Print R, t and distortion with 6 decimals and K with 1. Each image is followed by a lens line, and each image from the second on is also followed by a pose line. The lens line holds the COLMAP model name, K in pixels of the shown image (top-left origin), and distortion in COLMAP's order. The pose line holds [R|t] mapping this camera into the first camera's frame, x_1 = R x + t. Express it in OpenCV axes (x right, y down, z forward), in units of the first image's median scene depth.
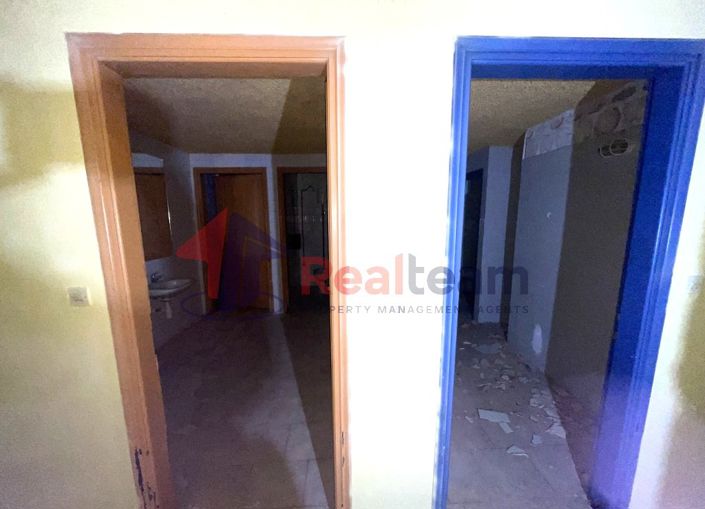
lens RADIAL K [[285.4, 0, 352.2], [0, 285.4, 256.2], [0, 0, 1]] dist [0.004089, -0.000150]
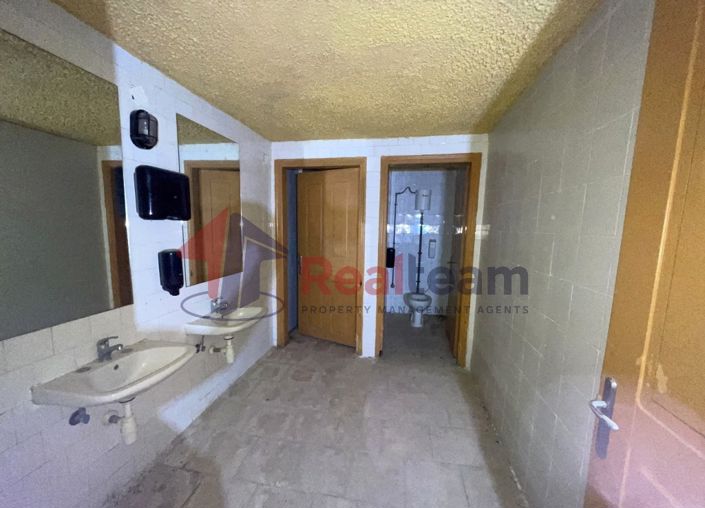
lens RADIAL K [[285.4, 0, 352.7], [0, 285.4, 256.1], [0, 0, 1]] dist [0.004089, -0.000150]
pose [[0.975808, 0.053416, -0.212005, -0.163900], [-0.060529, 0.997796, -0.027202, -0.037051], [0.210085, 0.039376, 0.976890, 0.284748]]
